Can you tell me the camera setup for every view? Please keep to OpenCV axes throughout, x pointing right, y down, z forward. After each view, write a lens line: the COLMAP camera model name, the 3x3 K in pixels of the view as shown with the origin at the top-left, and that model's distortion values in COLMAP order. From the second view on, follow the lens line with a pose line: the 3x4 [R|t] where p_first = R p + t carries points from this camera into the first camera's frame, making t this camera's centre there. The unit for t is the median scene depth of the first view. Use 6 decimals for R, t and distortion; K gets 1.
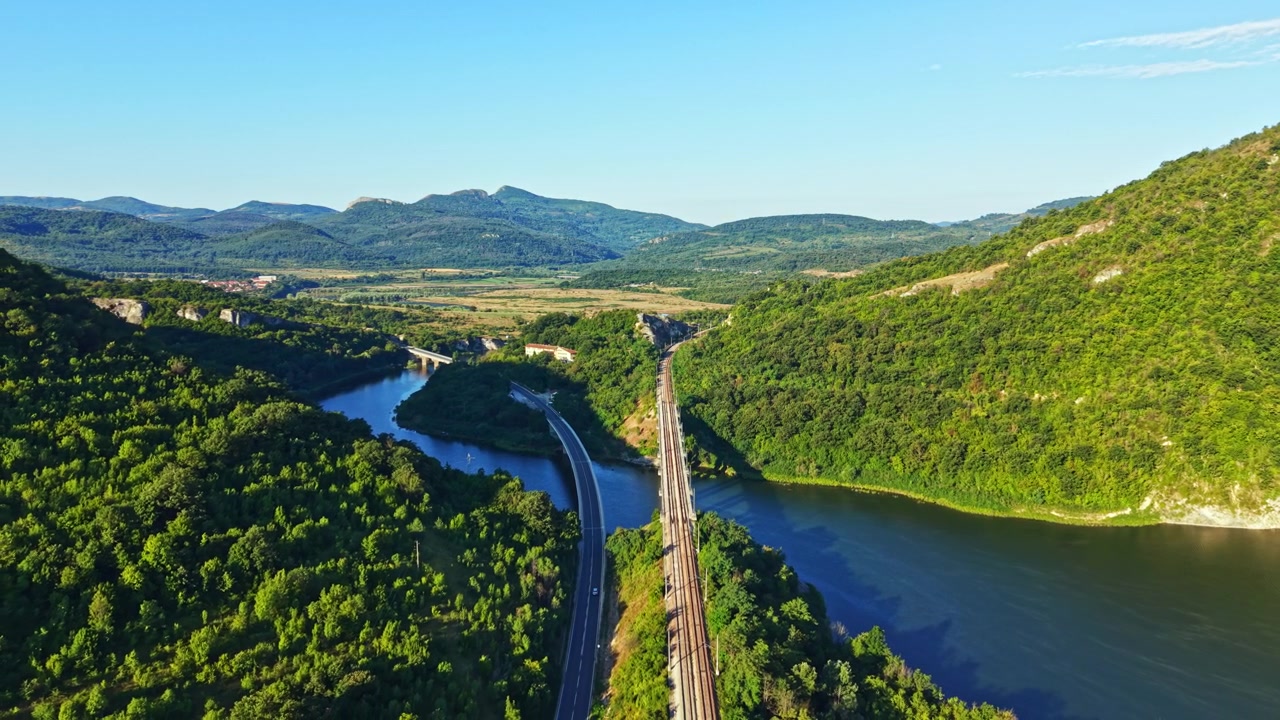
lens RADIAL K [[917.7, 0, 640.0], [0, 917.7, 360.0], [0, 0, 1]] dist [0.045365, -0.085137]
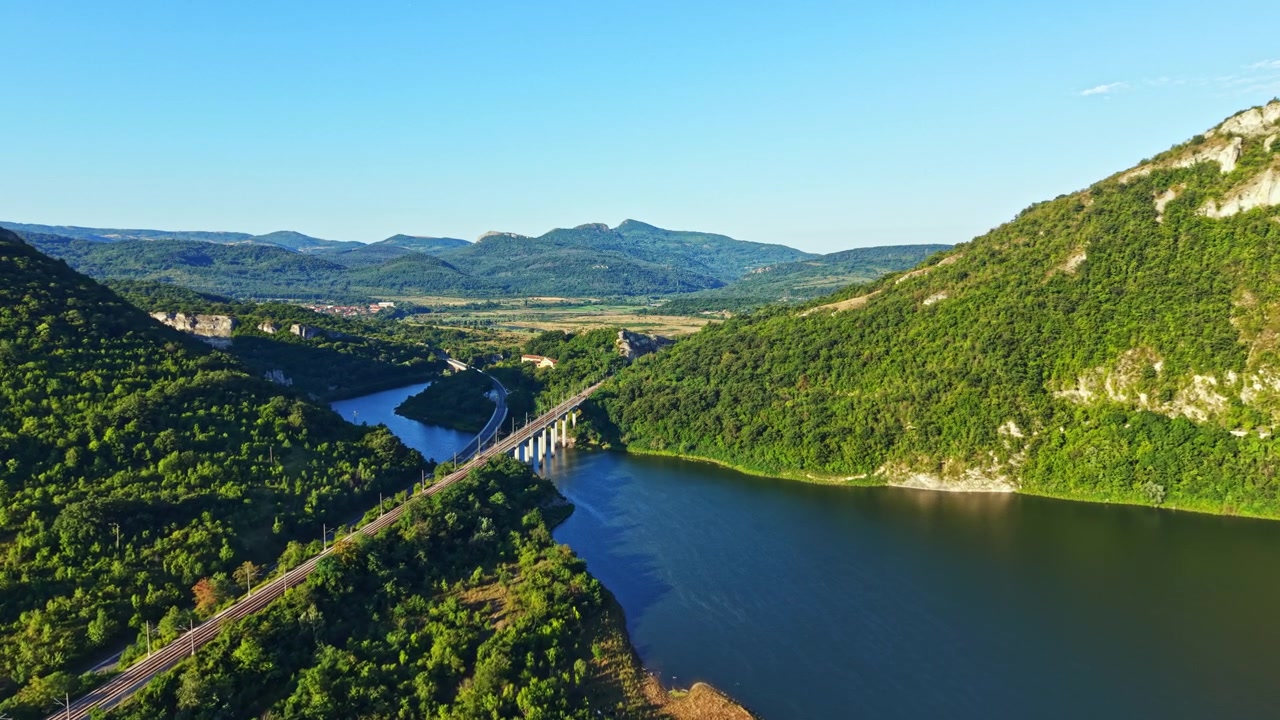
lens RADIAL K [[917.7, 0, 640.0], [0, 917.7, 360.0], [0, 0, 1]] dist [0.045365, -0.085137]
pose [[0.988262, 0.015068, -0.152021, 0.191348], [-0.020069, 0.999305, -0.031416, 0.021666], [0.151442, 0.034099, 0.987878, -0.160981]]
